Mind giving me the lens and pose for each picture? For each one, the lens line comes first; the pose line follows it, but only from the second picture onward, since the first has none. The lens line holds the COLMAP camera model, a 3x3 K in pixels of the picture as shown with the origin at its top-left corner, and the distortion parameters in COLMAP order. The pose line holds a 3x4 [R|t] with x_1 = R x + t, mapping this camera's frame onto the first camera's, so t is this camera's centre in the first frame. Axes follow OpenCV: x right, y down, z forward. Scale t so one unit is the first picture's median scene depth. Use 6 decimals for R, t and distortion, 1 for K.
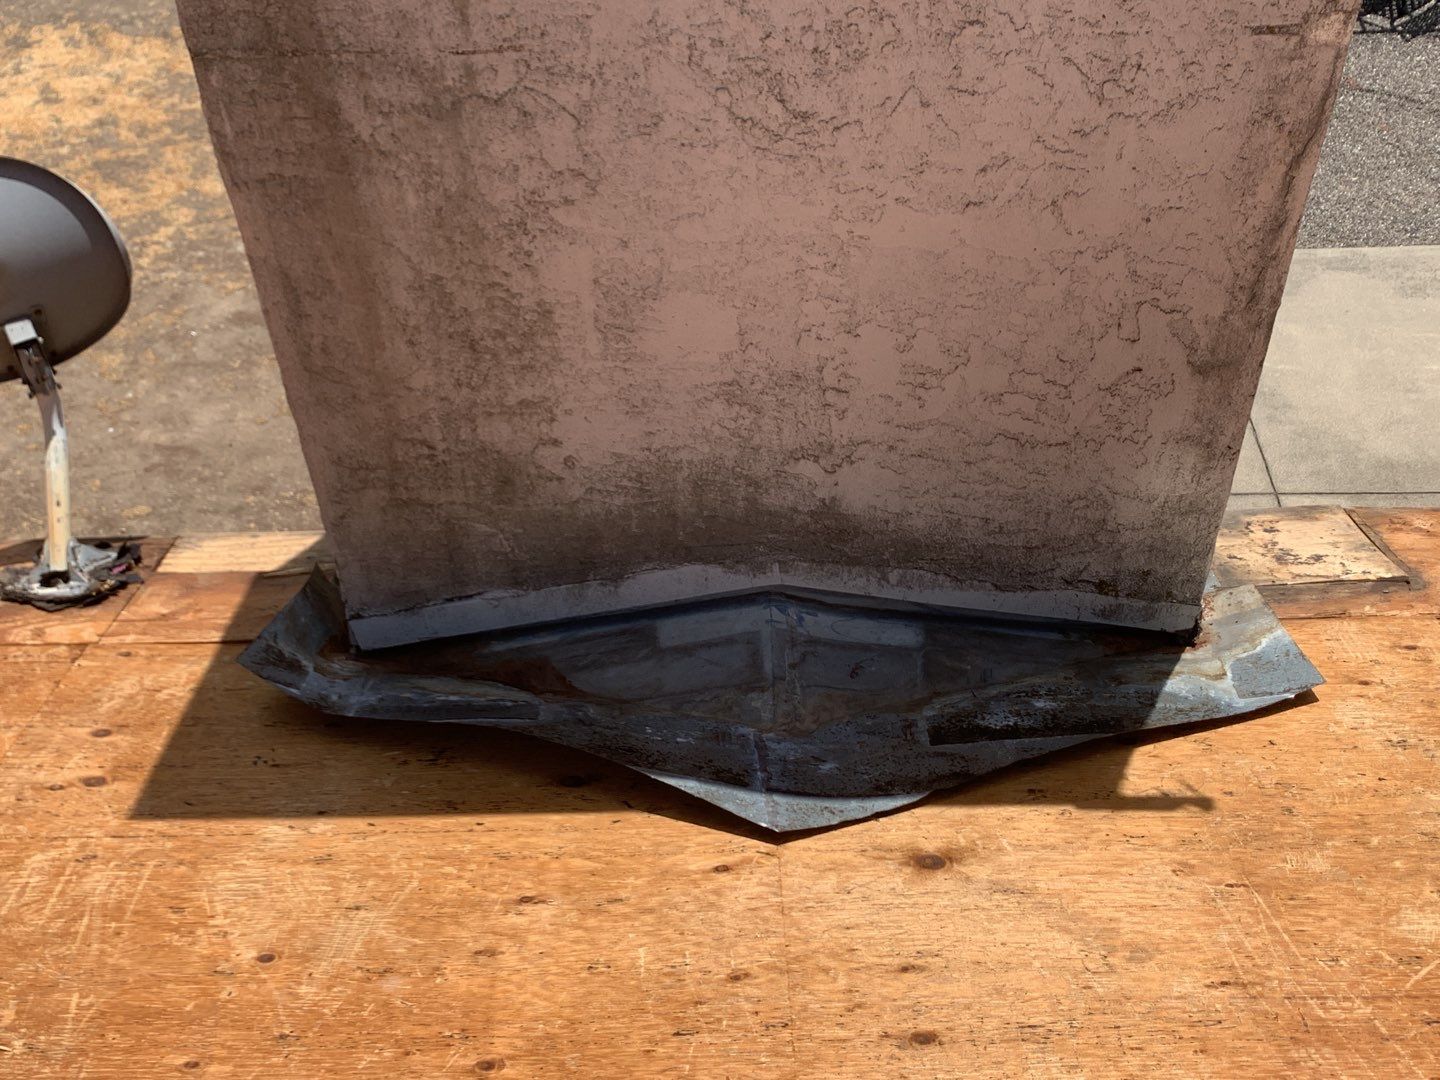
lens RADIAL K [[1629.4, 0, 720.0], [0, 1629.4, 540.0], [0, 0, 1]] dist [0.176299, -0.527054]
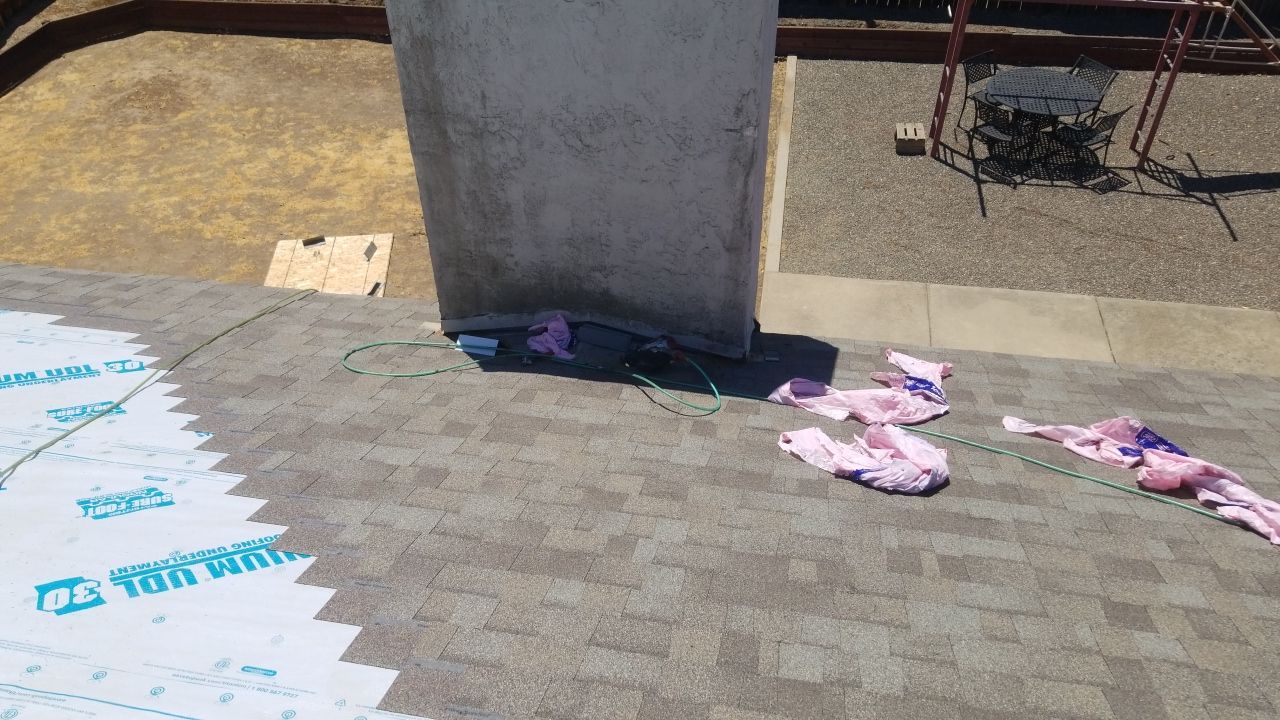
lens RADIAL K [[992.1, 0, 603.8], [0, 992.1, 366.3], [0, 0, 1]] dist [0.100663, -0.167133]
pose [[0.979318, 0.118993, -0.163635, 0.391817], [-0.135791, 0.986115, -0.095591, 0.296436], [0.149988, 0.115835, 0.981879, -0.722503]]
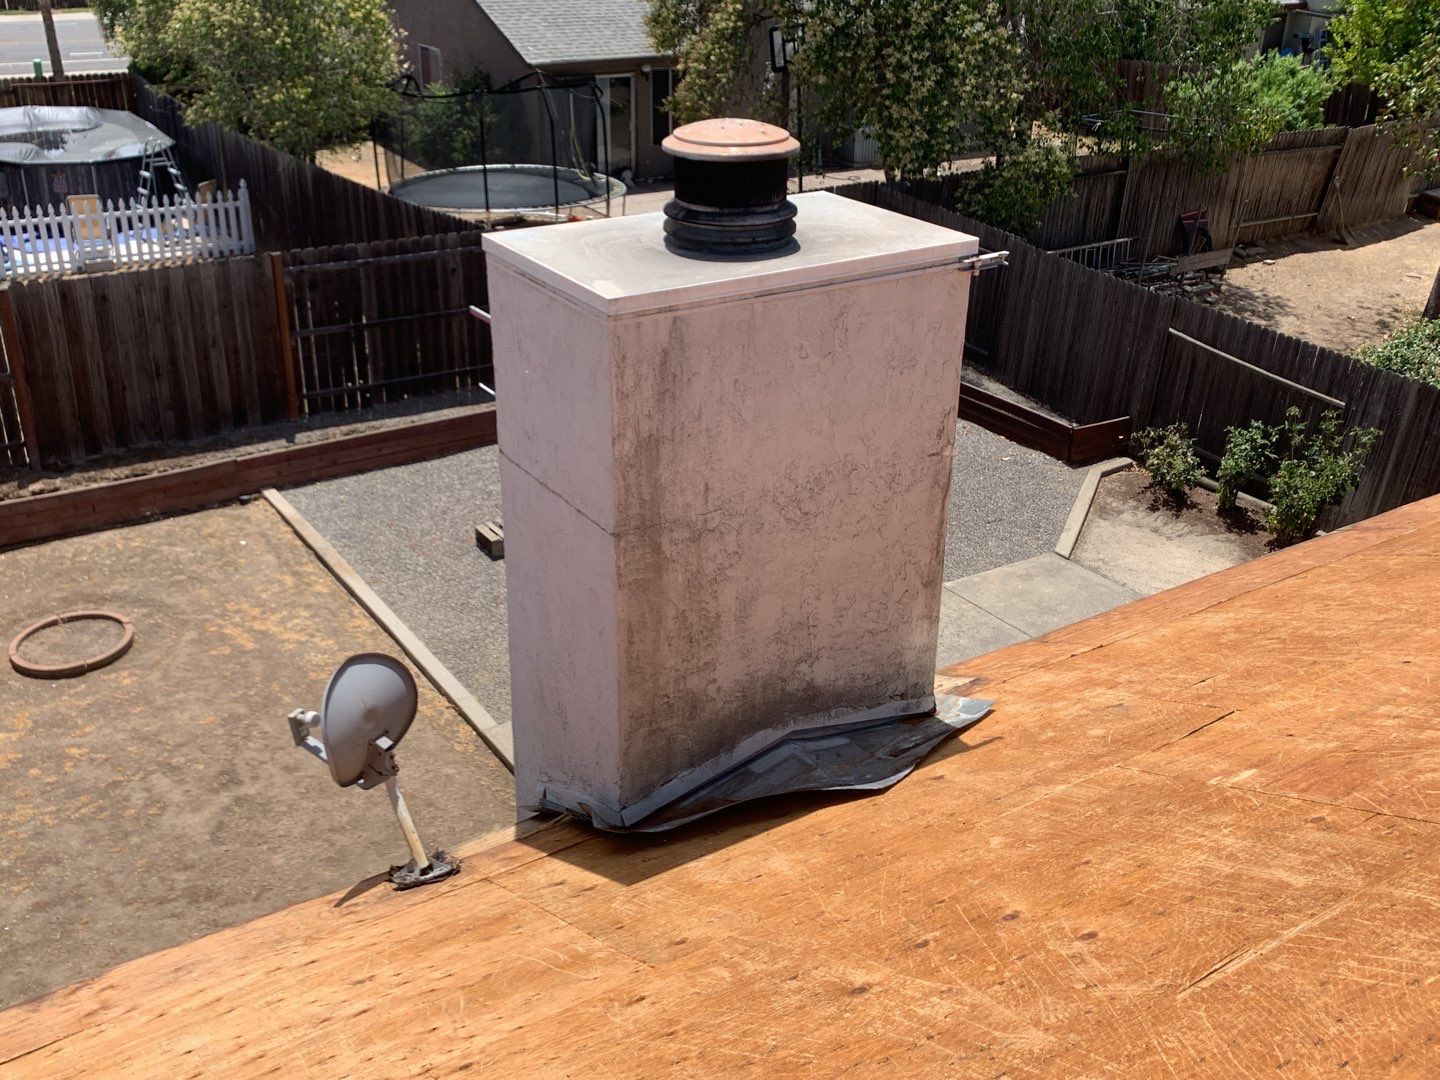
lens RADIAL K [[1391.1, 0, 720.0], [0, 1391.1, 540.0], [0, 0, 1]] dist [0.120443, -0.004056]
pose [[0.837458, -0.201138, 0.508141, -1.106529], [0.370365, 0.892605, -0.257072, 0.284202], [-0.401863, 0.403485, 0.822014, -0.726462]]
